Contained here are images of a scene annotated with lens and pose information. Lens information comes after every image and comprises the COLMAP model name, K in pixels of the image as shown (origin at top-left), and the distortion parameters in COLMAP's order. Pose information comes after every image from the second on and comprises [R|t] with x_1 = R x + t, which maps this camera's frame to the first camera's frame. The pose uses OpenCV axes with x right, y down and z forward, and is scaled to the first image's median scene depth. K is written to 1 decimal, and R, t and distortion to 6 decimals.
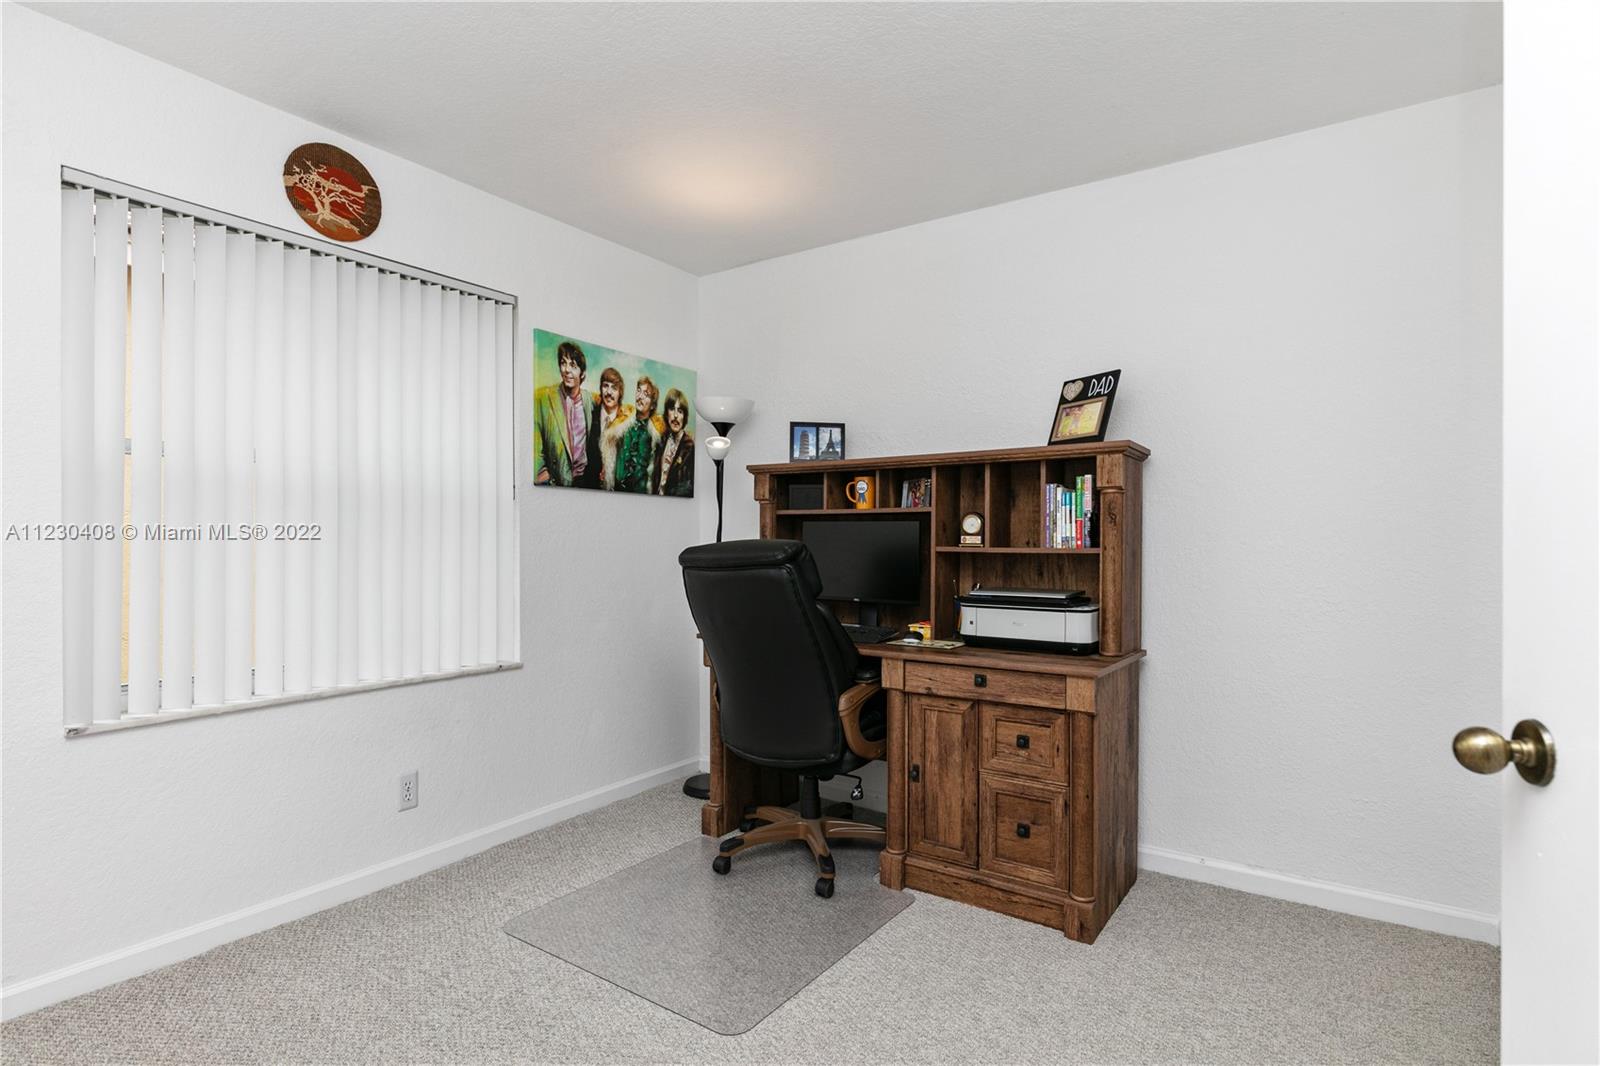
lens RADIAL K [[792.1, 0, 772.7], [0, 792.1, 555.2], [0, 0, 1]] dist [-0.008520, 0.003052]
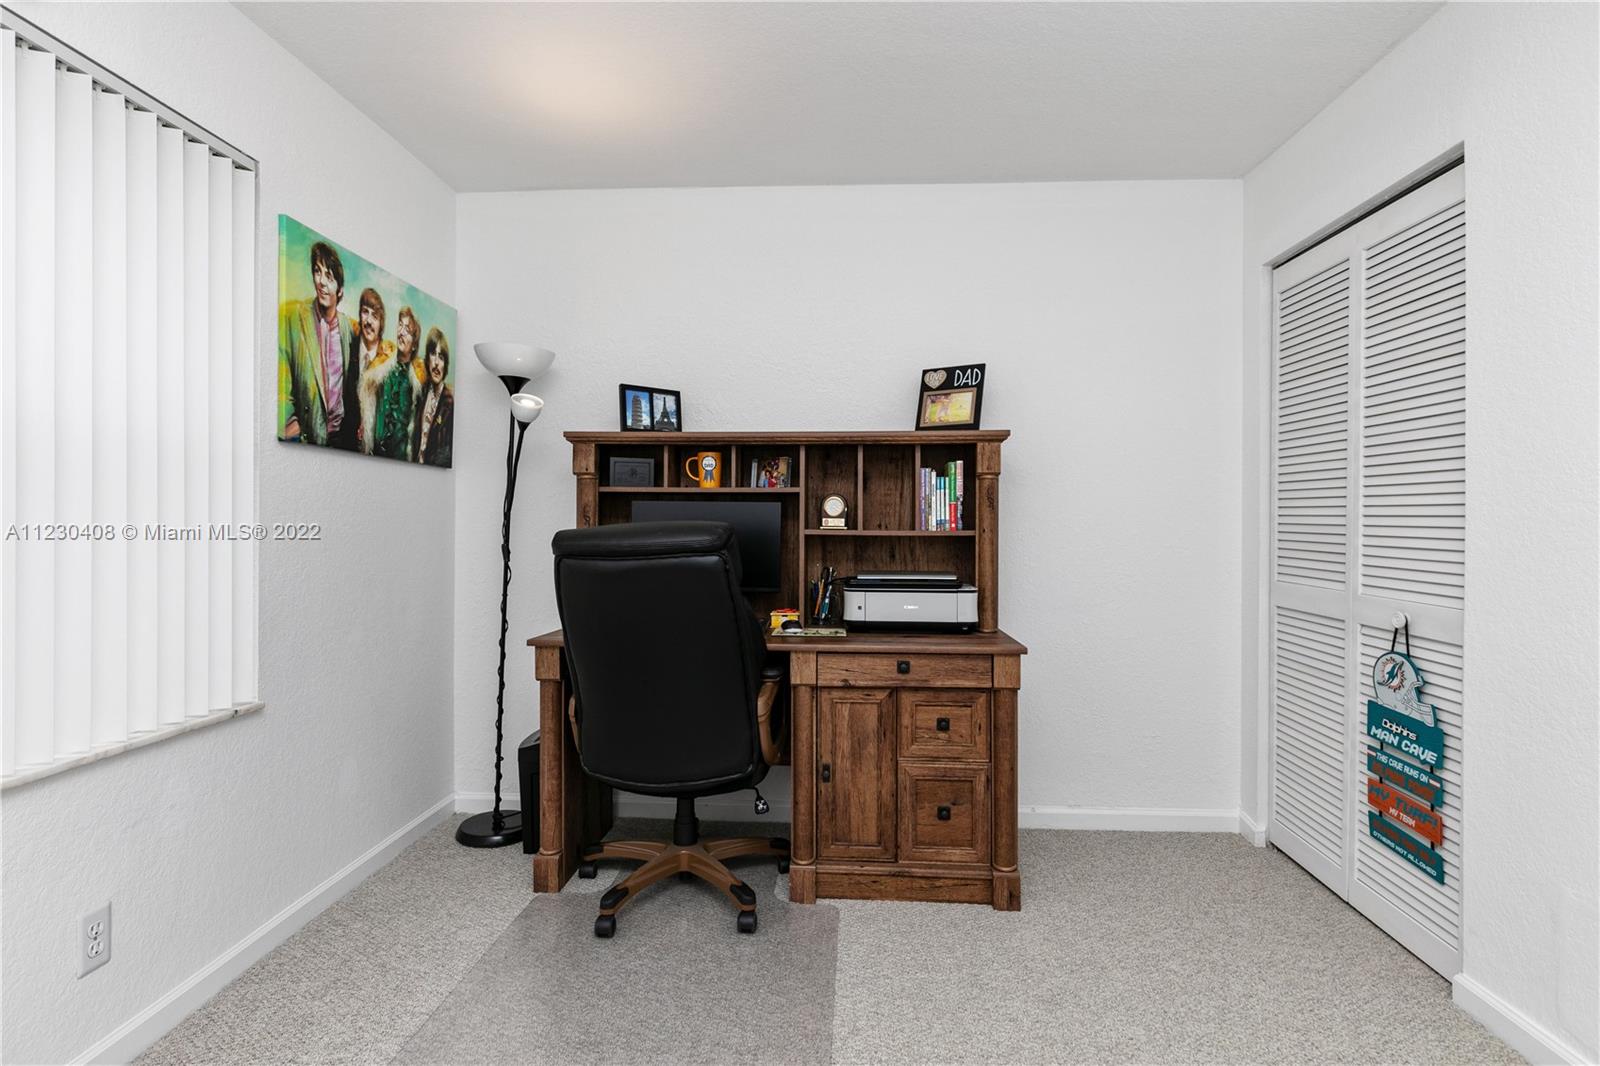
lens RADIAL K [[792.1, 0, 800.4], [0, 792.1, 528.5], [0, 0, 1]] dist [-0.008520, 0.003052]
pose [[0.852267, -0.001521, 0.523105, -0.321034], [0.007136, 0.999937, -0.008718, -0.004042], [-0.523059, 0.011163, 0.852223, 0.211493]]
